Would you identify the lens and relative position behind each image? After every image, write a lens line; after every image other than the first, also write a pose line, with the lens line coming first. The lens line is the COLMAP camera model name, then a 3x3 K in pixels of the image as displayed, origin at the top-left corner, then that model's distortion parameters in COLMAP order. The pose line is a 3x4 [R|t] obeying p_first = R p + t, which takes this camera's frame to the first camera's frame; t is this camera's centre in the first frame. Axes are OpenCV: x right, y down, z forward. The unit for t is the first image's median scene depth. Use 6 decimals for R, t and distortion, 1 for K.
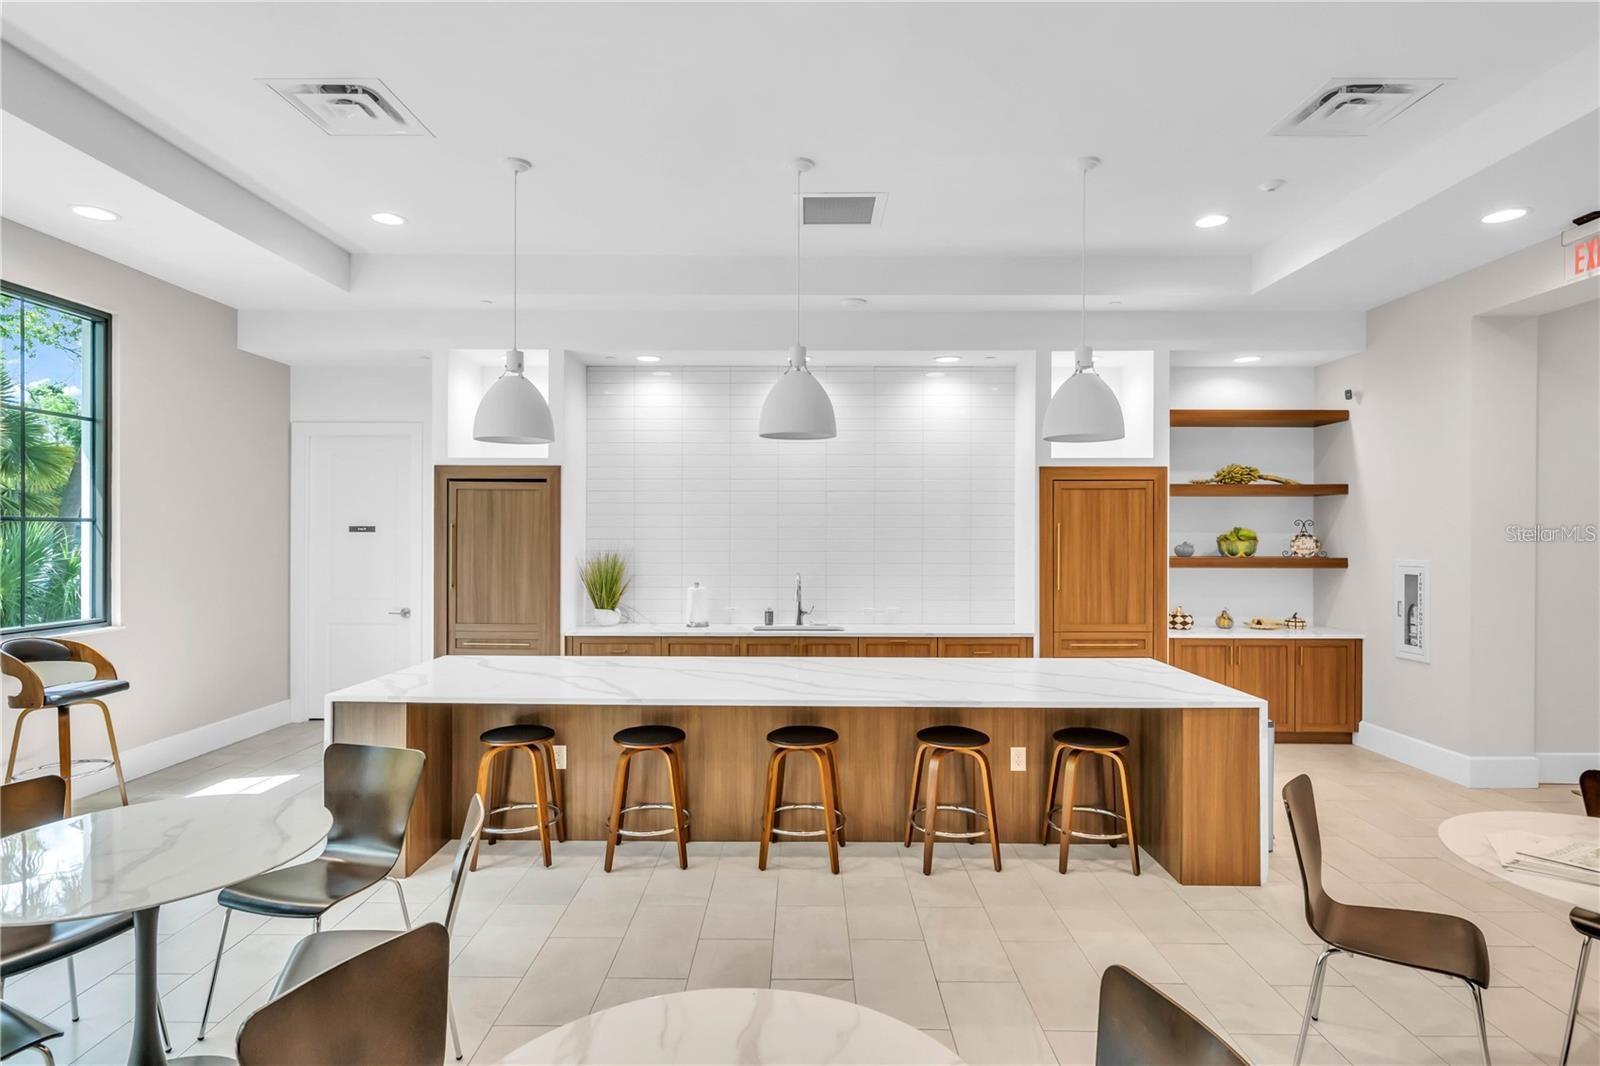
lens RADIAL K [[841.8, 0, 796.6], [0, 841.8, 536.3], [0, 0, 1]] dist [0.007122, 0.002525]
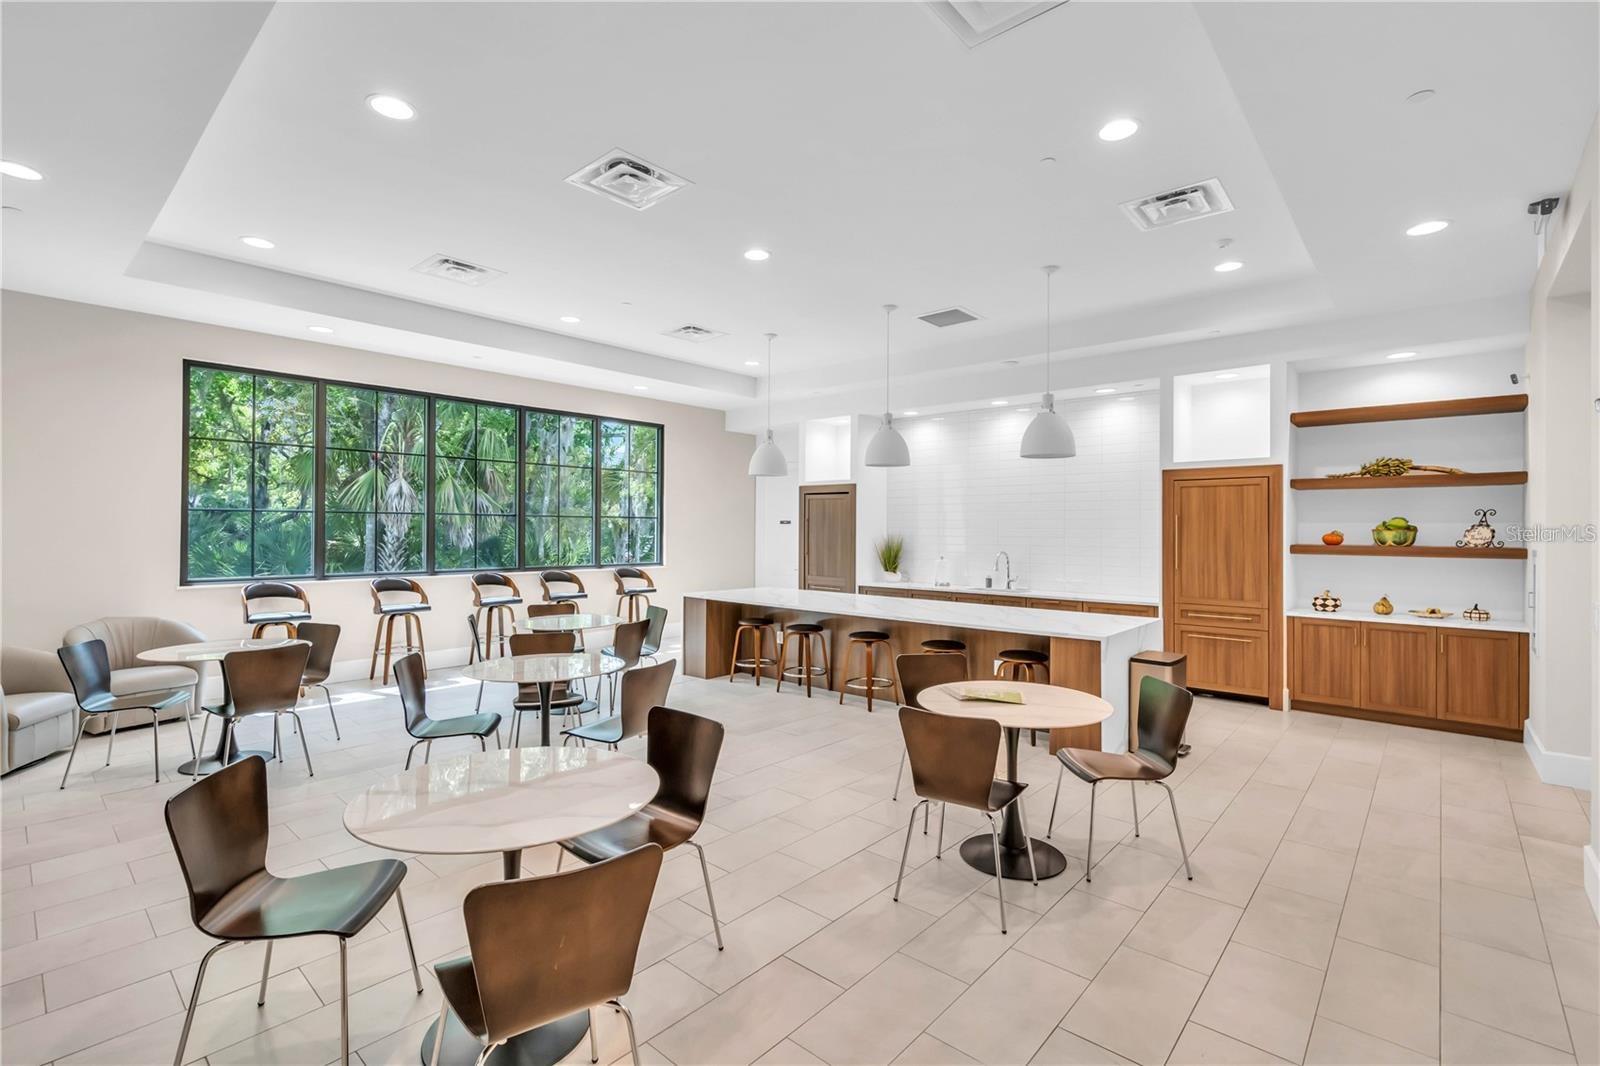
lens RADIAL K [[726.1, 0, 800.1], [0, 726.1, 527.3], [0, 0, 1]] dist [0.003757, 0.000270]
pose [[0.756620, 0.001456, -0.653853, 0.570264], [-0.004923, 0.999982, -0.003469, 0.008527], [0.653836, 0.005843, 0.756613, -0.162162]]
